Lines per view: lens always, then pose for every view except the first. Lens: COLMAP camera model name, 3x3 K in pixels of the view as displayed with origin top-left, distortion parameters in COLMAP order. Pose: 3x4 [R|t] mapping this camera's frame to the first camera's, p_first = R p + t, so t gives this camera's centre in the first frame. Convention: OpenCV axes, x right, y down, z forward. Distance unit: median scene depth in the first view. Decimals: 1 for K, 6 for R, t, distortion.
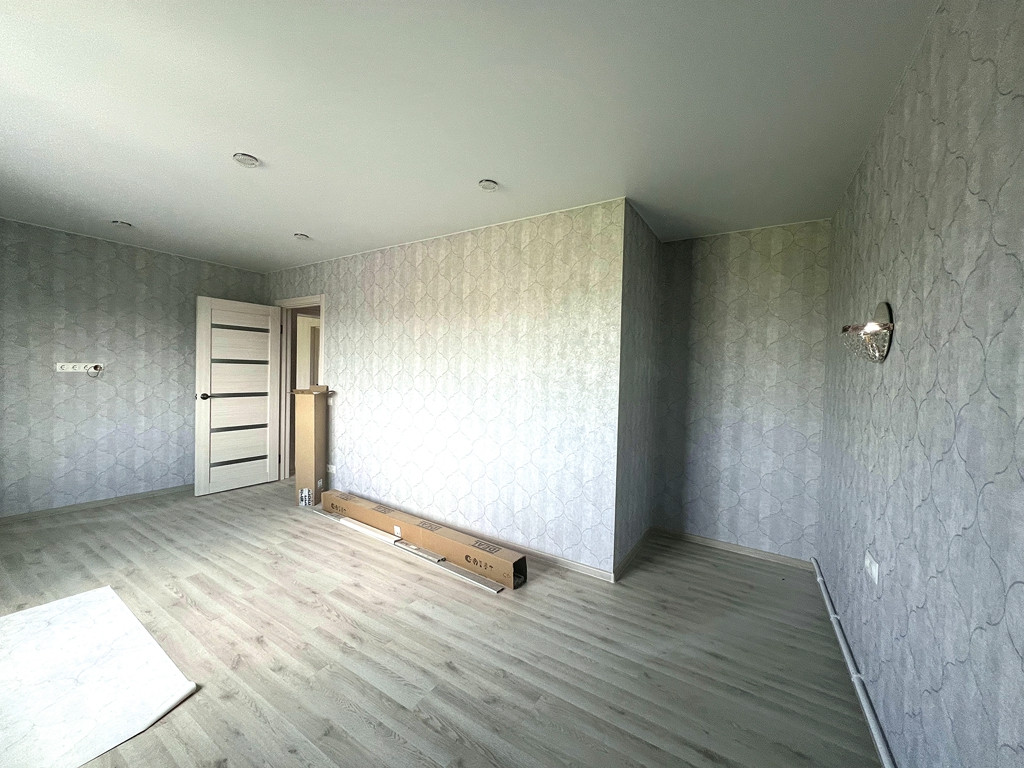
lens RADIAL K [[405.8, 0, 511.5], [0, 405.8, 382.8], [0, 0, 1]] dist [0.000634, 0.000544]
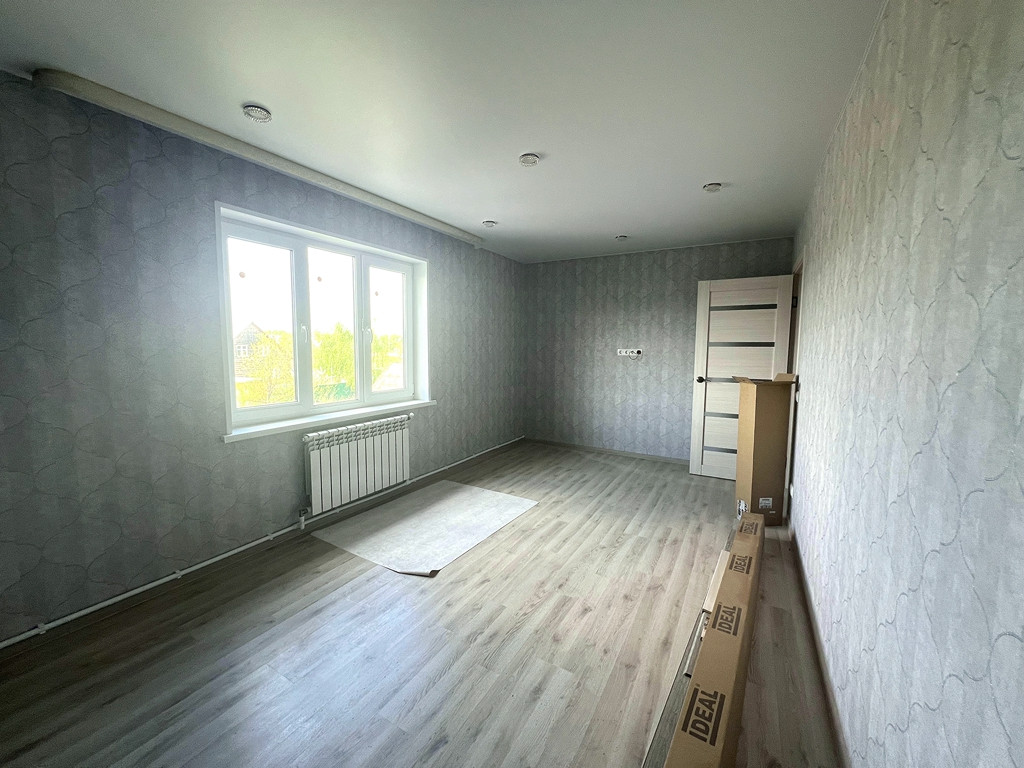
lens RADIAL K [[410.5, 0, 510.8], [0, 410.5, 381.7], [0, 0, 1]] dist [0.000035, 0.000153]
pose [[0.046752, 0.060640, -0.997064, 0.372470], [-0.032353, 0.997724, 0.059163, -0.009505], [0.998382, 0.029492, 0.048608, 0.706151]]
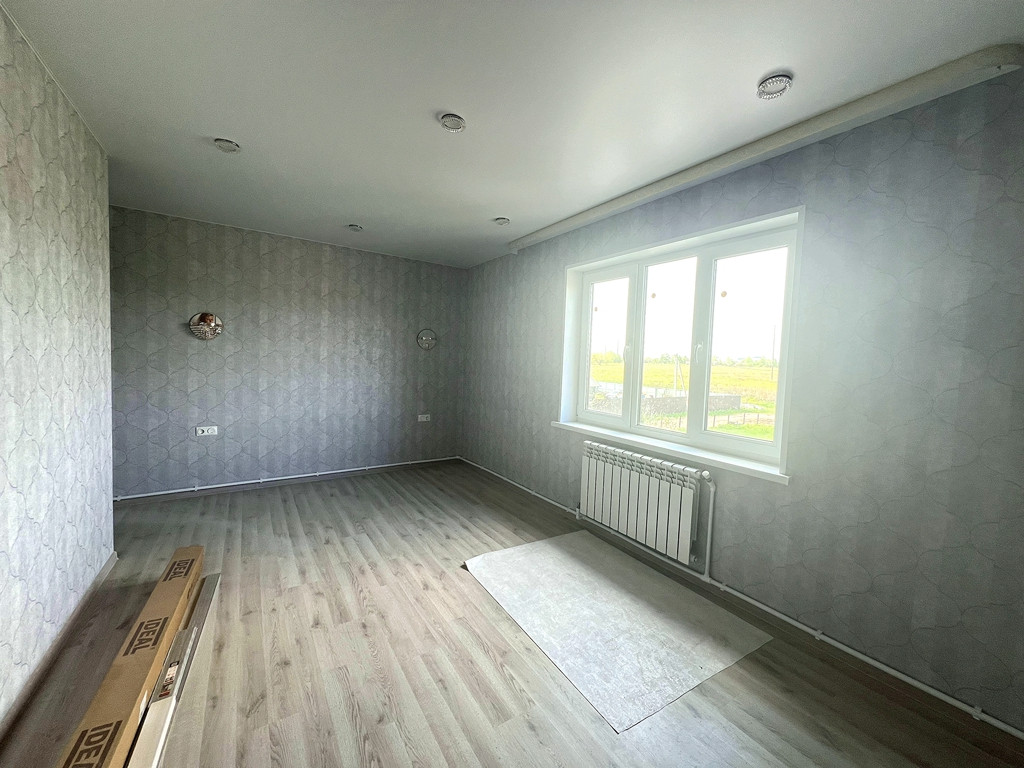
lens RADIAL K [[410.5, 0, 510.8], [0, 410.5, 381.7], [0, 0, 1]] dist [0.000035, 0.000153]
pose [[-0.907403, -0.082033, 0.412178, -0.913183], [-0.048904, 0.994712, 0.090310, -0.061490], [-0.417406, 0.061790, -0.906617, 1.377622]]
